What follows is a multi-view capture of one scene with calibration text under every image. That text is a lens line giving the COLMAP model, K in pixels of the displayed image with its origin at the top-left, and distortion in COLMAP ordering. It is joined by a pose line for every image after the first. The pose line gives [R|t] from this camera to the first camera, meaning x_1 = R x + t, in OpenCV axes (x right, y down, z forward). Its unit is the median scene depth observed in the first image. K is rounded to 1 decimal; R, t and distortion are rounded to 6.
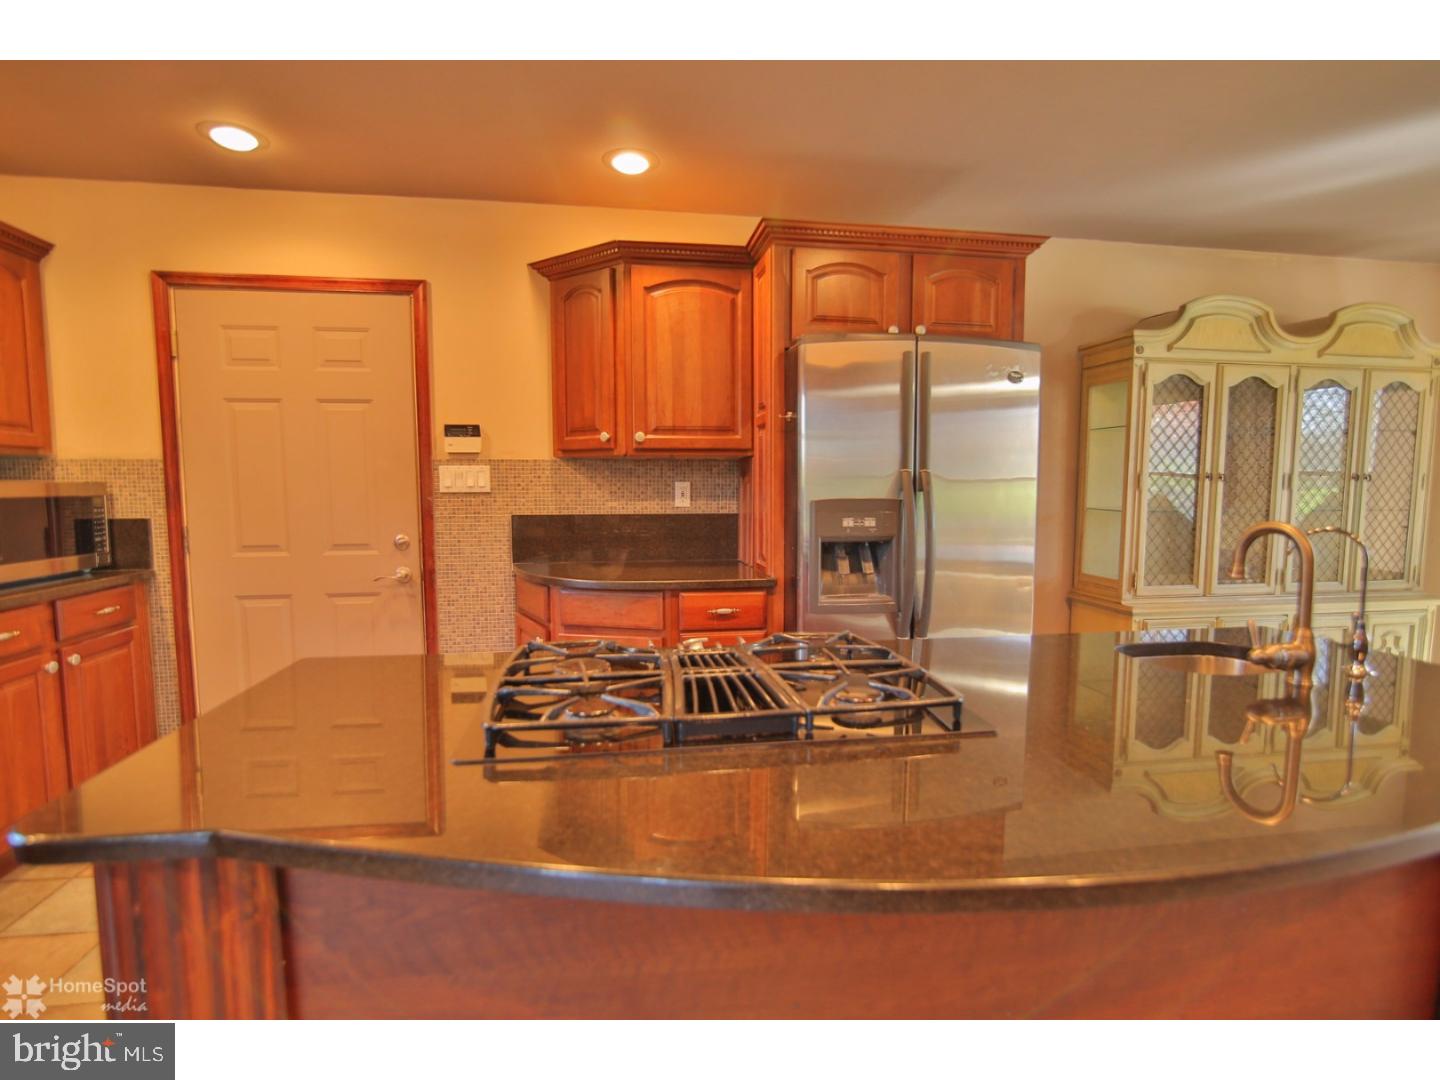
lens RADIAL K [[706.4, 0, 721.5], [0, 706.4, 540.6], [0, 0, 1]] dist [-0.018369, 0.000711]
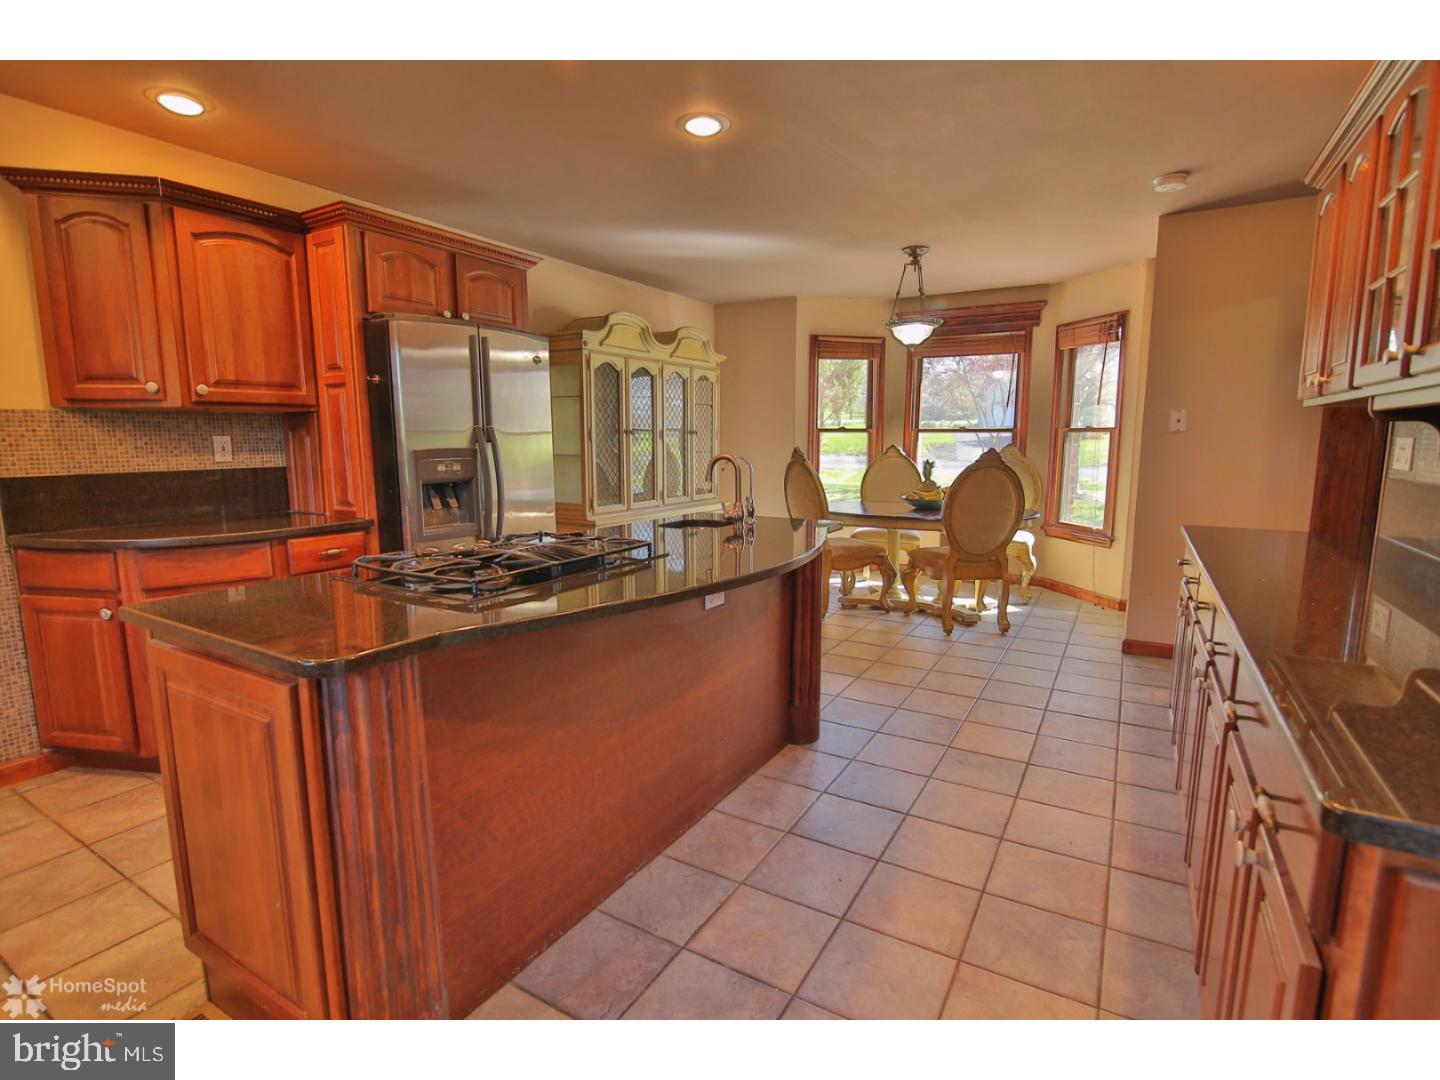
lens RADIAL K [[706.4, 0, 718.0], [0, 706.4, 540.1], [0, 0, 1]] dist [-0.018369, 0.000711]
pose [[0.645631, -0.110945, 0.755547, -0.397747], [0.064046, 0.993771, 0.091198, 0.017178], [-0.760959, -0.010490, 0.648715, -0.167247]]
